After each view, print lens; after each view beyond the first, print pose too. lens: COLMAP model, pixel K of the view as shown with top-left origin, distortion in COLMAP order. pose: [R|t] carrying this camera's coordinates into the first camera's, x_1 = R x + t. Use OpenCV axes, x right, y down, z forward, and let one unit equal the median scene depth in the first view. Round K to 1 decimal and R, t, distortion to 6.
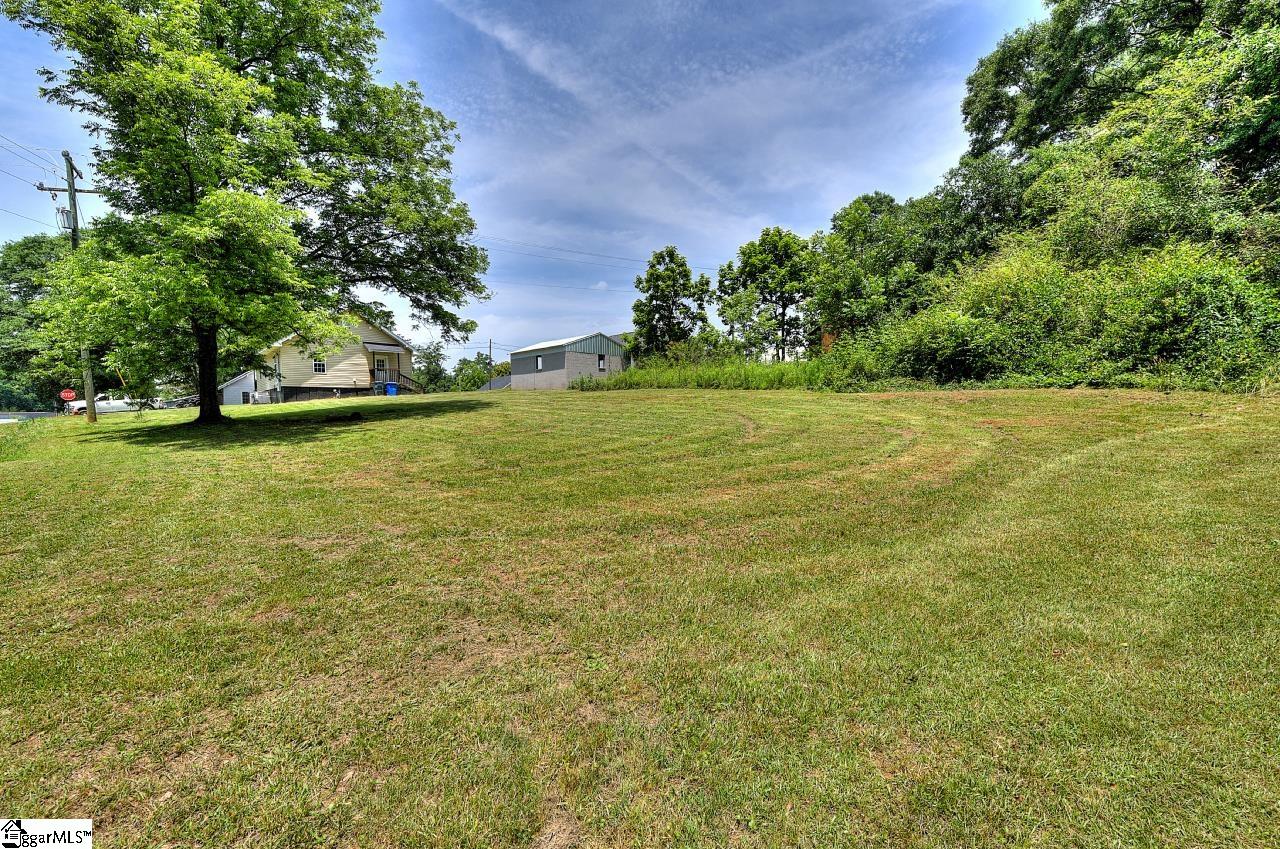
lens RADIAL K [[543.4, 0, 640.0], [0, 543.4, 424.5], [0, 0, 1]] dist [0.001364, 0.000421]
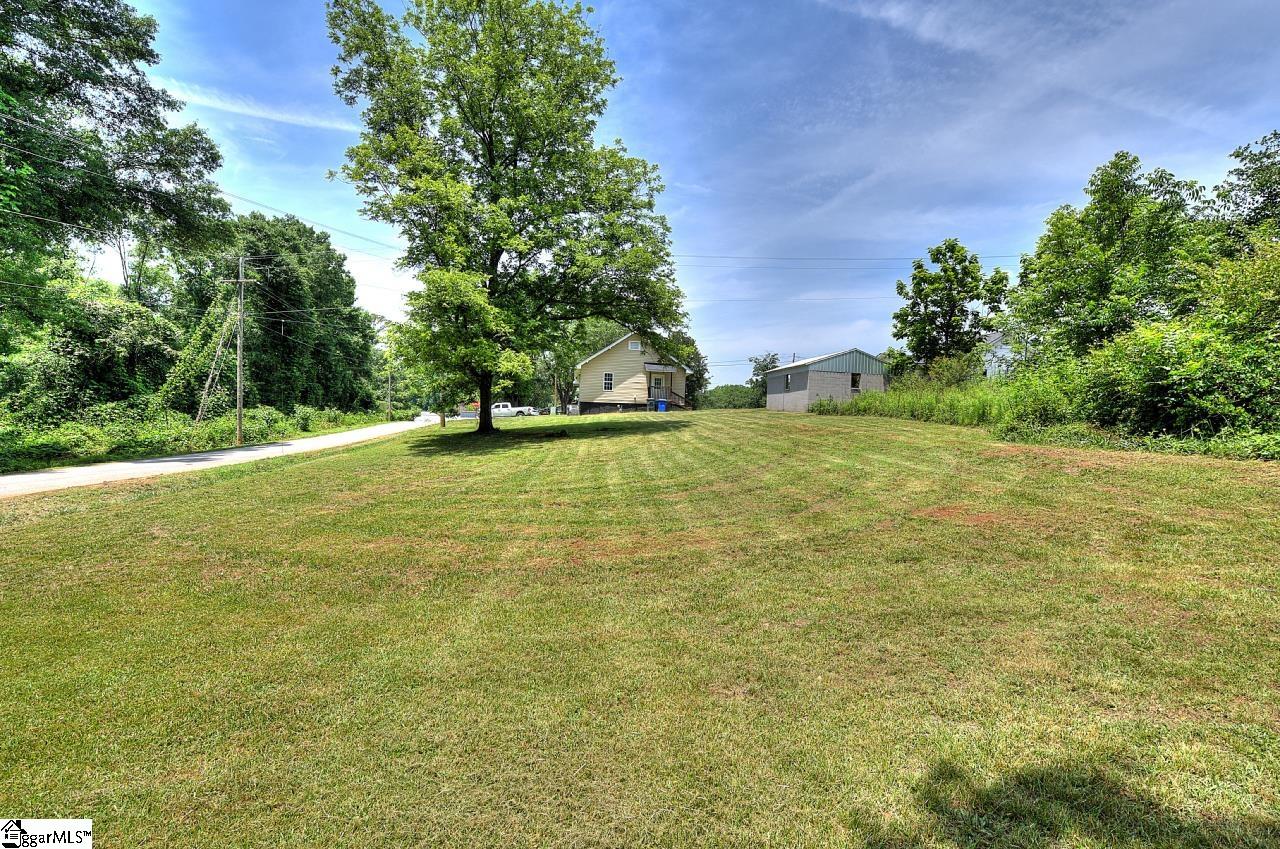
lens RADIAL K [[574.3, 0, 640.0], [0, 574.3, 424.5], [0, 0, 1]] dist [0.000622, 0.000731]
pose [[0.806768, 0.045320, -0.589127, 0.193584], [-0.058536, 0.998280, -0.003367, -0.021900], [0.587961, 0.037202, 0.808033, 0.049340]]
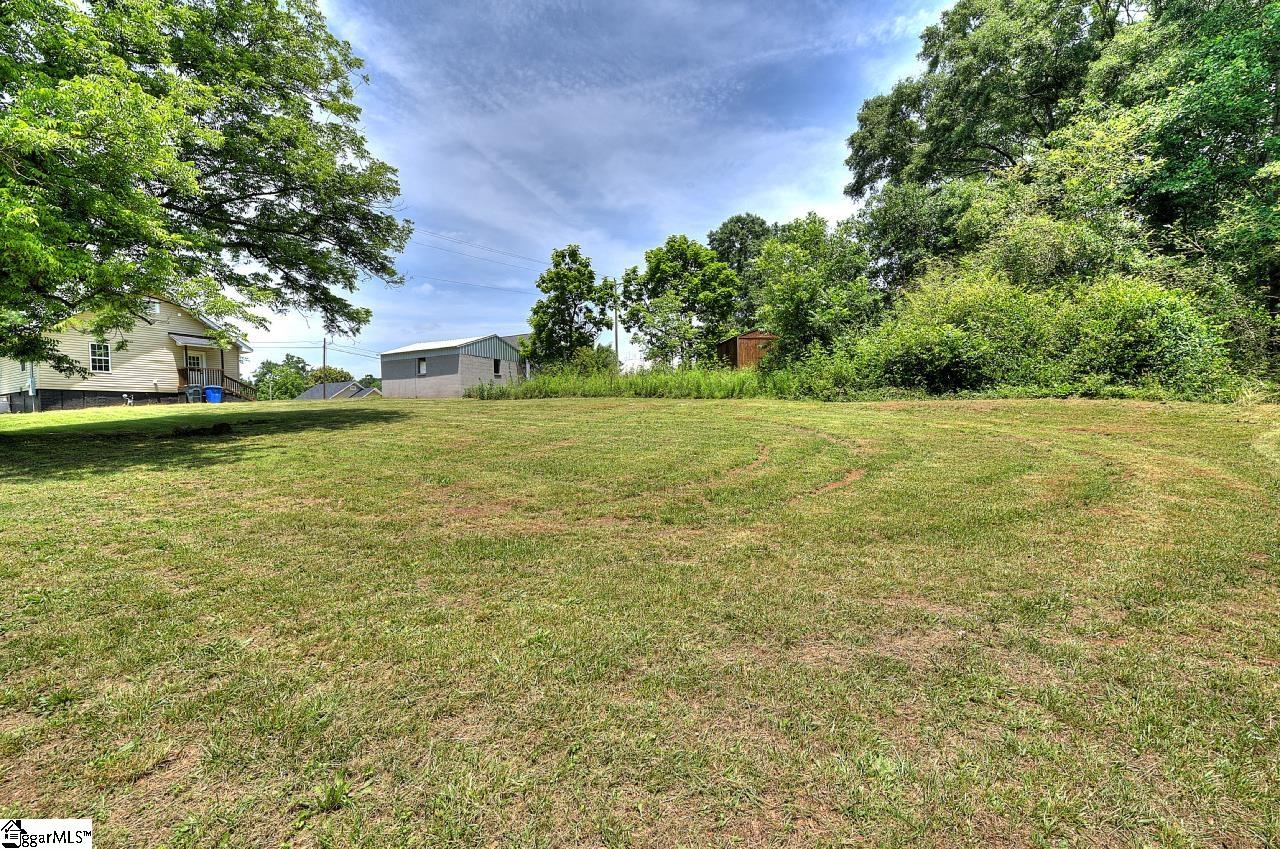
lens RADIAL K [[552.9, 0, 640.0], [0, 552.9, 424.5], [0, 0, 1]] dist [-0.003043, -0.000261]
pose [[0.955056, -0.002283, 0.296416, -0.112446], [0.009220, 0.999715, -0.022008, 0.000216], [-0.296282, 0.023751, 0.954805, 0.070695]]
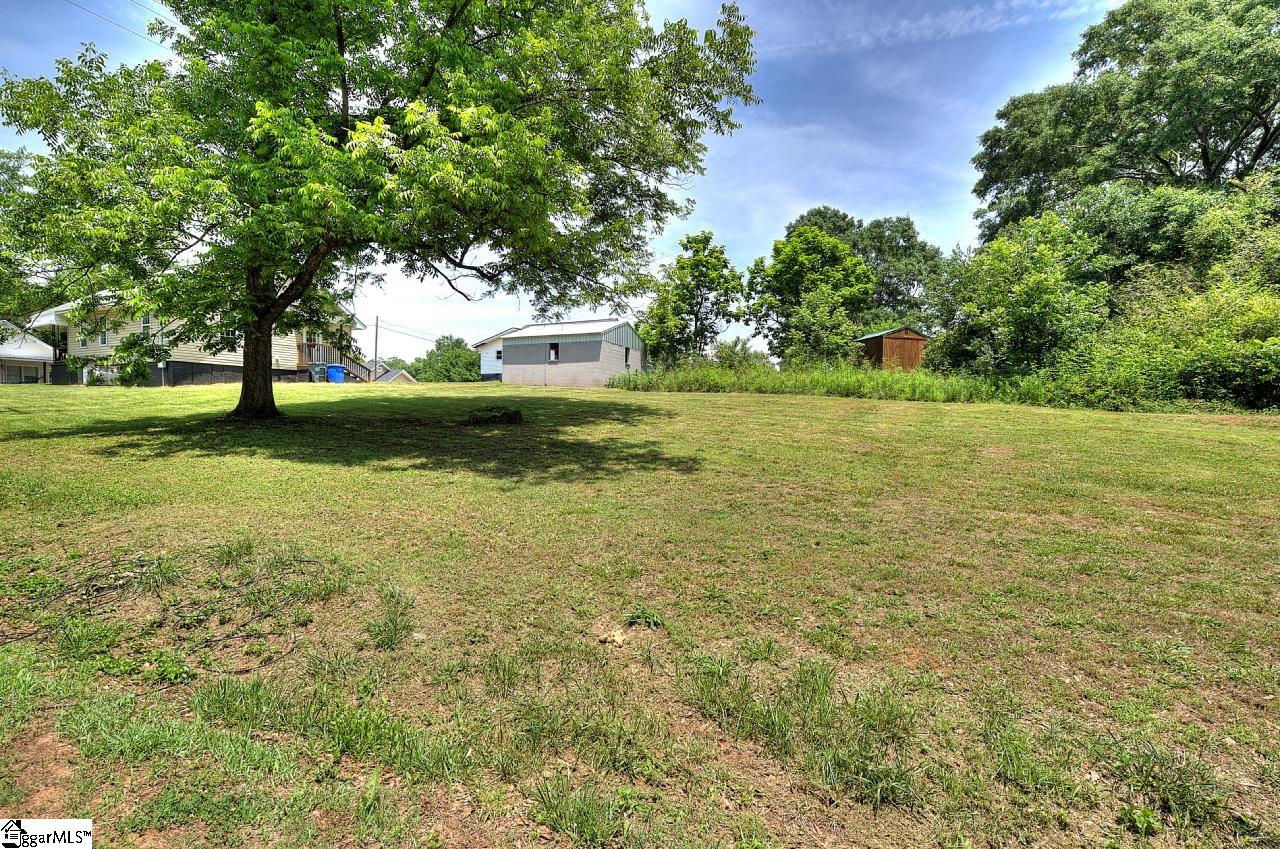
lens RADIAL K [[552.9, 0, 640.0], [0, 552.9, 424.5], [0, 0, 1]] dist [-0.003043, -0.000261]
pose [[0.941618, 0.027668, 0.335544, -0.326894], [-0.026949, 0.999614, -0.006801, -0.004477], [-0.335602, -0.002639, 0.942000, 0.181556]]
